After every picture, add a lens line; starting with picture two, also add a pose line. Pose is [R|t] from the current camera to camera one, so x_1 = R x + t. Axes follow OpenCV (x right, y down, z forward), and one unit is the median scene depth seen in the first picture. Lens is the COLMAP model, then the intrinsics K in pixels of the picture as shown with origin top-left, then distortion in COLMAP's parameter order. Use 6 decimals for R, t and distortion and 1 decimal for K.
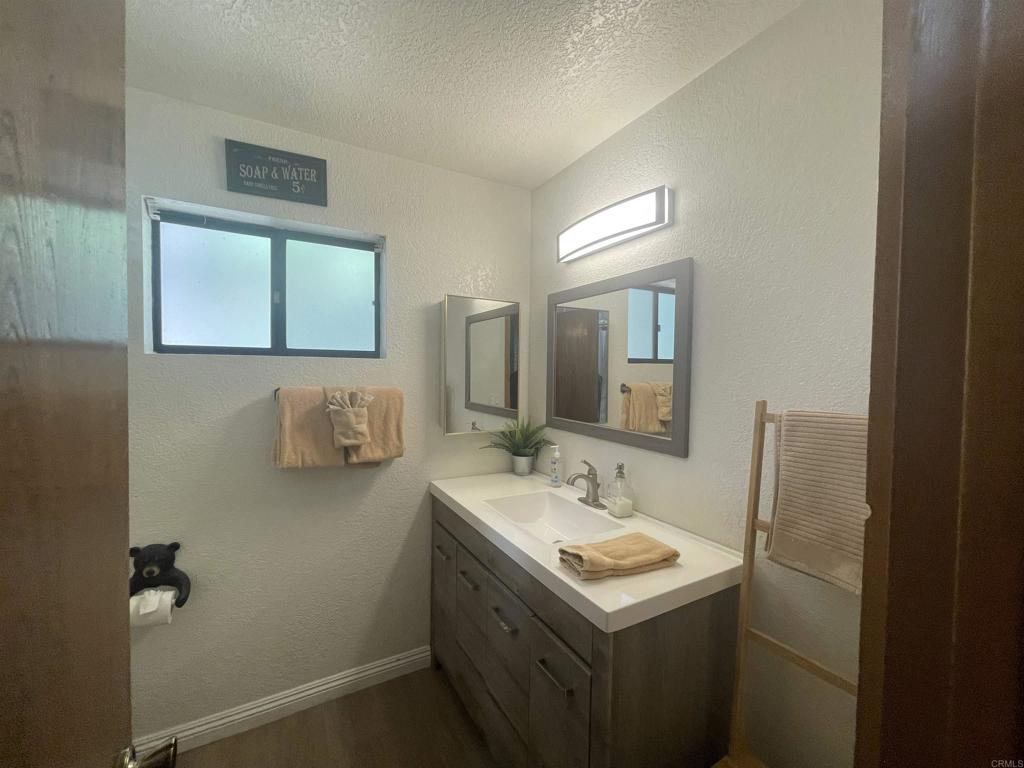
lens RADIAL K [[416.3, 0, 511.0], [0, 416.3, 385.7], [0, 0, 1]] dist [-0.000350, -0.000071]
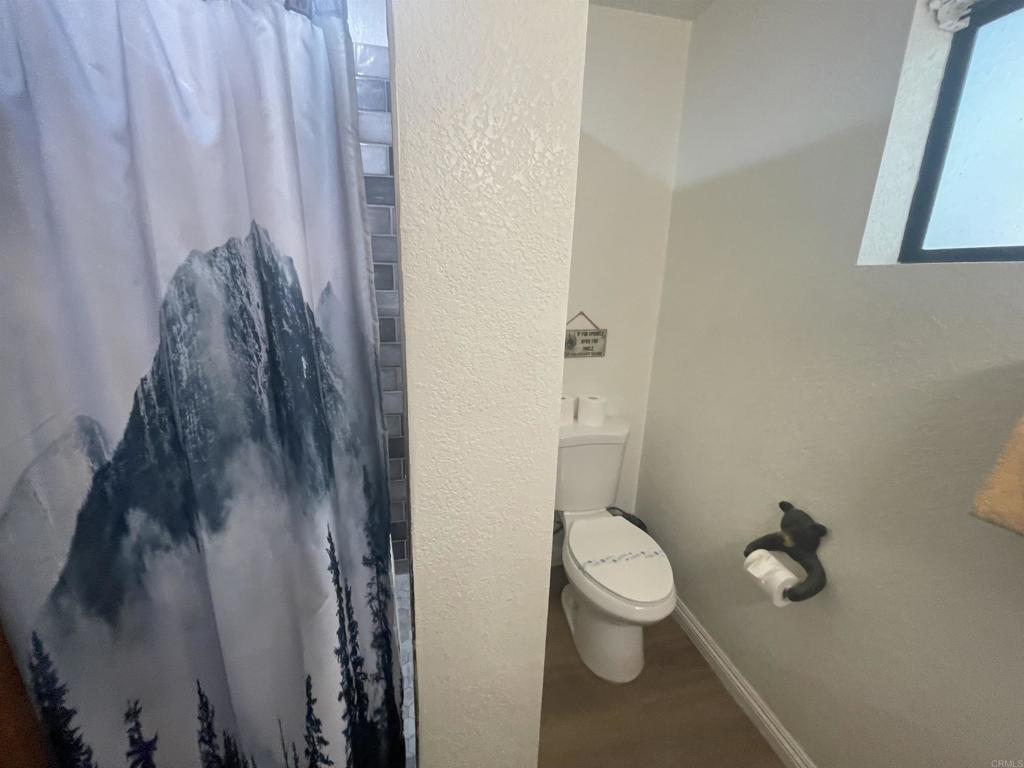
lens RADIAL K [[416.3, 0, 510.3], [0, 416.3, 386.0], [0, 0, 1]] dist [-0.000350, -0.000071]
pose [[-0.289598, 0.232118, -0.928576, -0.005729], [-0.049623, 0.965203, 0.256749, -0.030530], [0.955861, 0.120433, -0.268003, 0.633672]]
